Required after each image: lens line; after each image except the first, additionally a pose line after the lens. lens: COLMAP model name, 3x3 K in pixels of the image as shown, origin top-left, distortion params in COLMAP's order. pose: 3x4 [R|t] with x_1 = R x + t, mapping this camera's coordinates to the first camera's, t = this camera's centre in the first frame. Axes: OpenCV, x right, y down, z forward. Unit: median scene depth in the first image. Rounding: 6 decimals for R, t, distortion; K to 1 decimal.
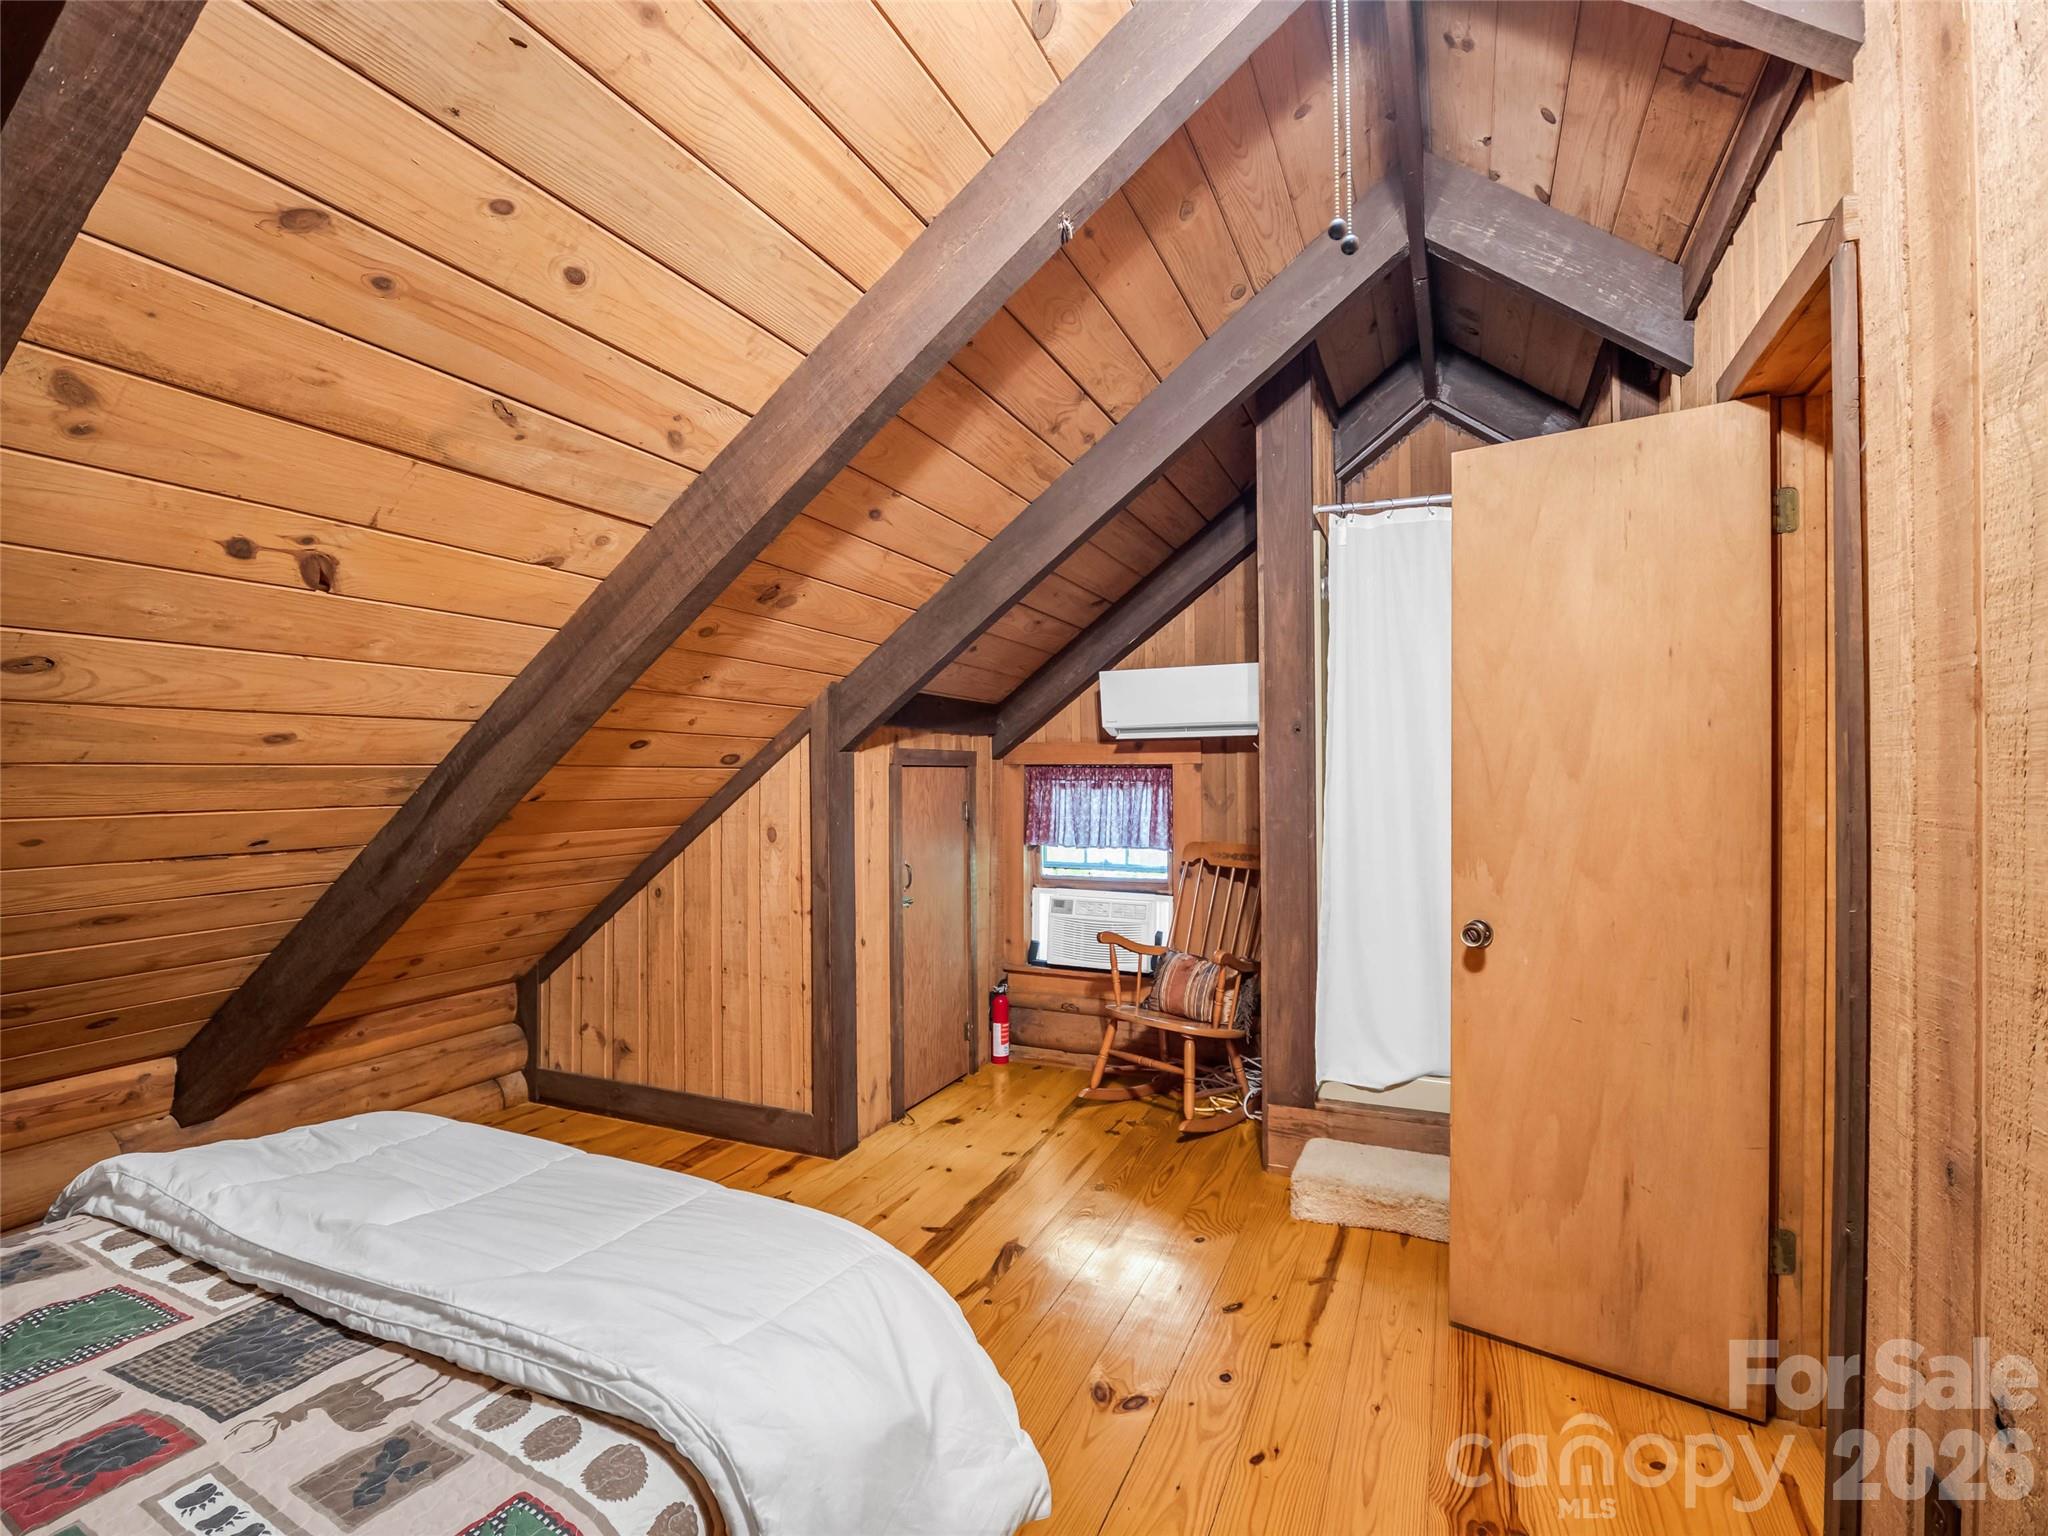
lens RADIAL K [[1013.5, 0, 1024.0], [0, 1013.5, 768.0], [0, 0, 1]] dist [-0.012500, -0.000313]
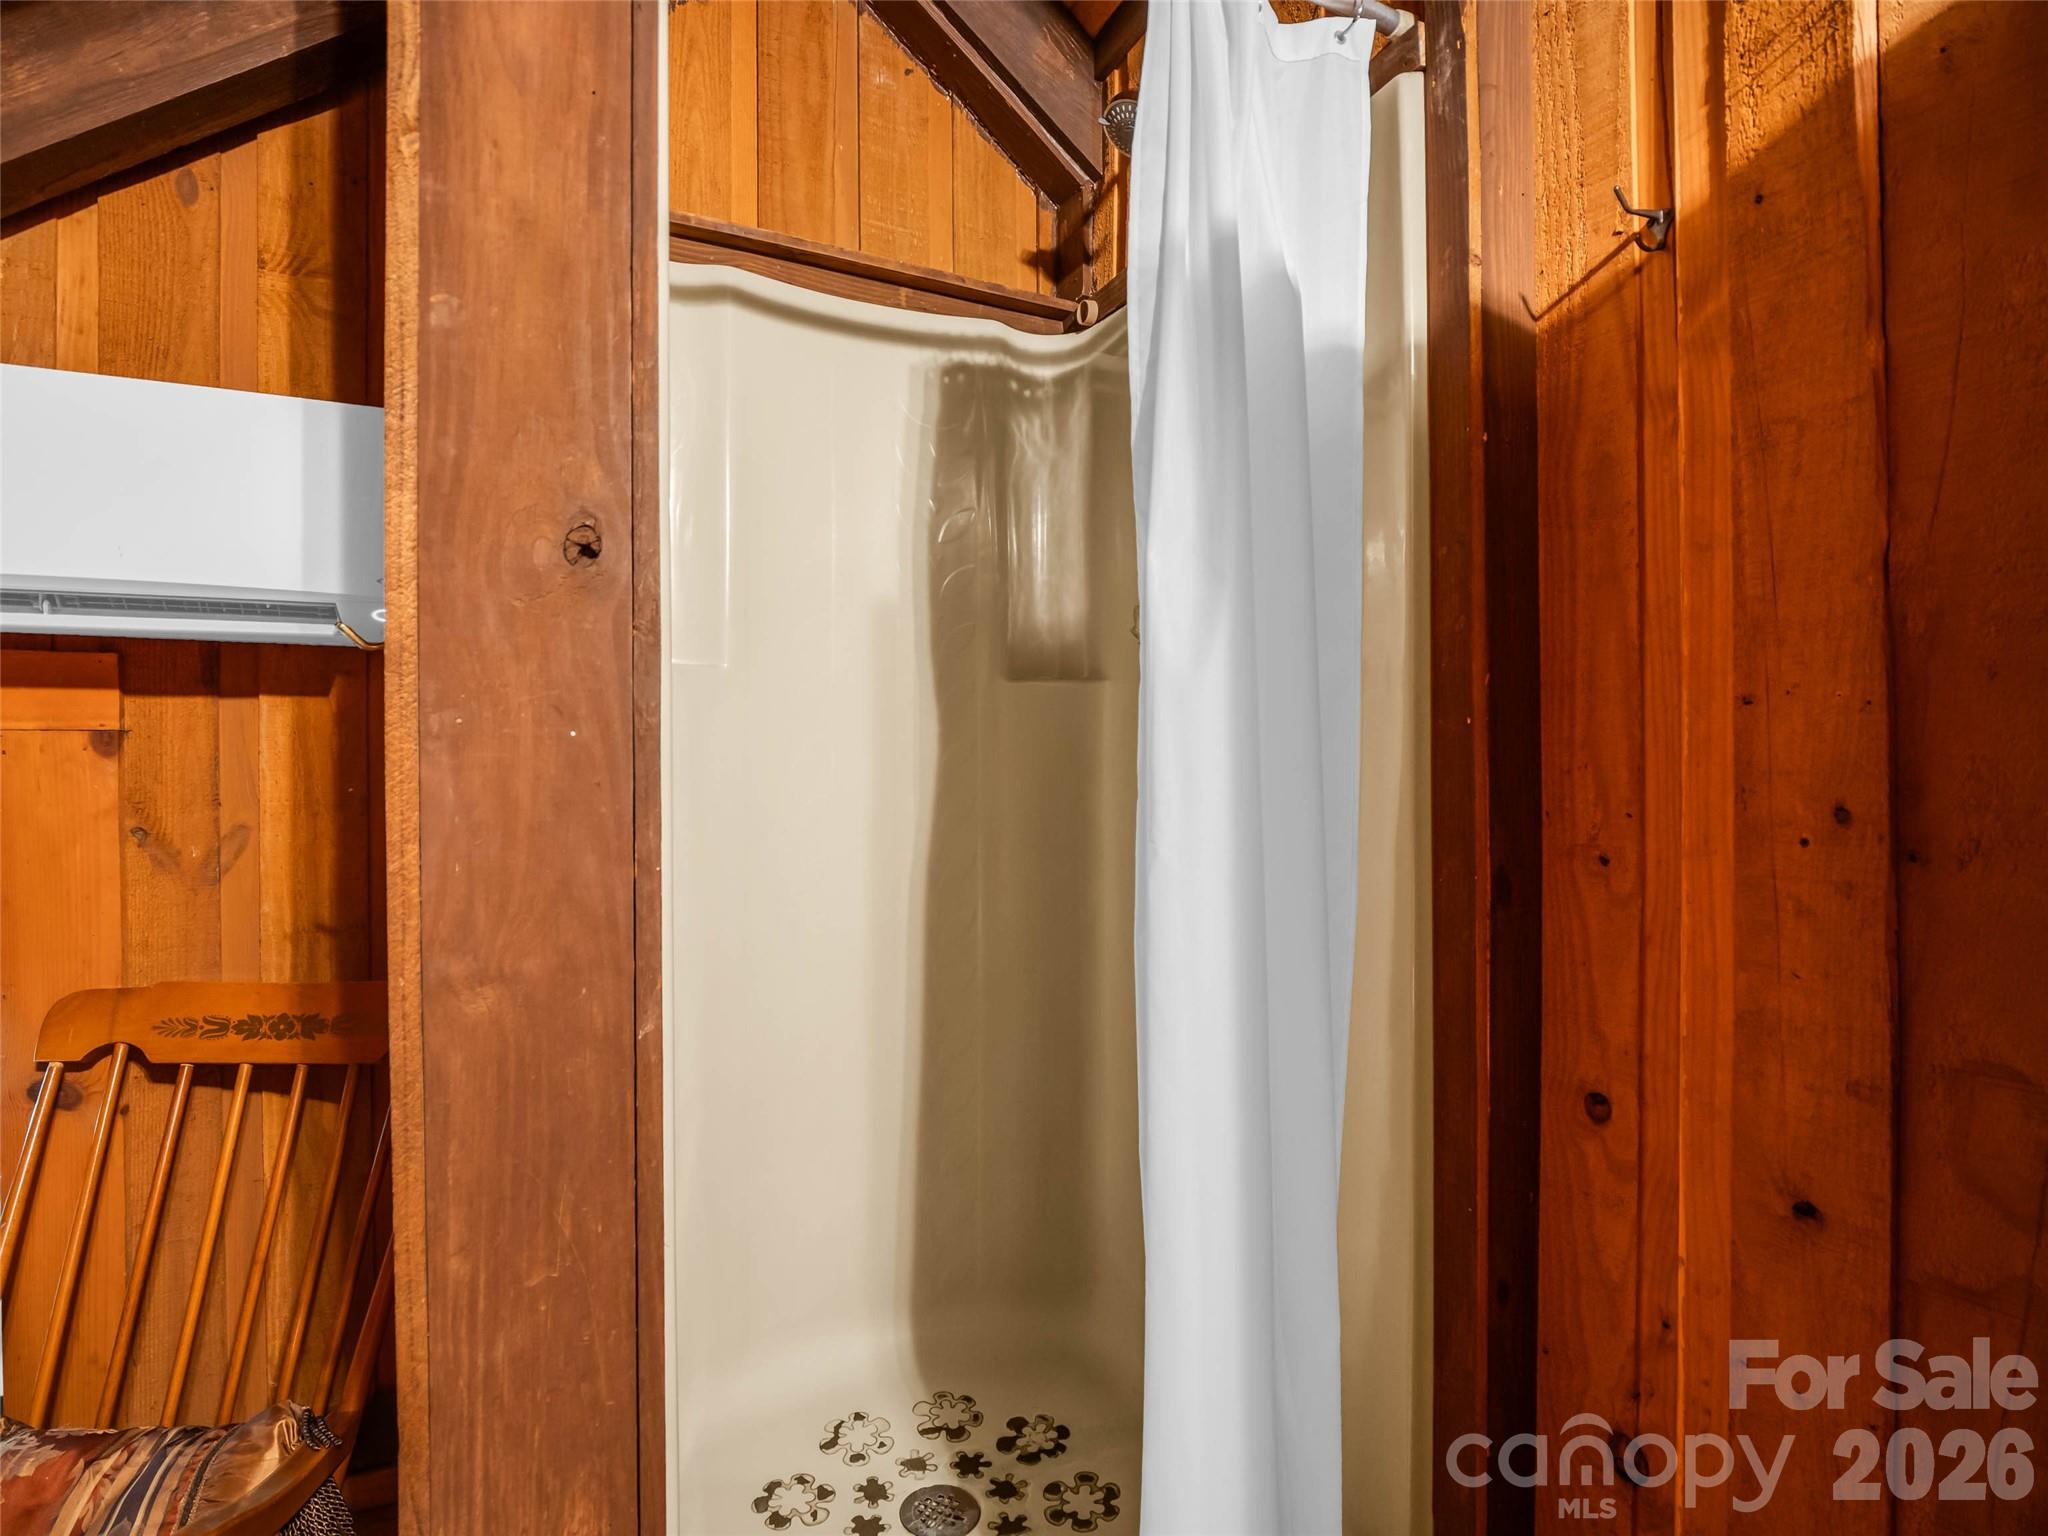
lens RADIAL K [[1013.5, 0, 1024.0], [0, 1013.5, 768.0], [0, 0, 1]] dist [-0.012500, -0.000313]
pose [[0.658549, -0.000078, 0.752537, 0.131189], [-0.001955, 0.999996, 0.001815, 0.006556], [-0.752535, -0.002666, 0.658547, 0.613666]]
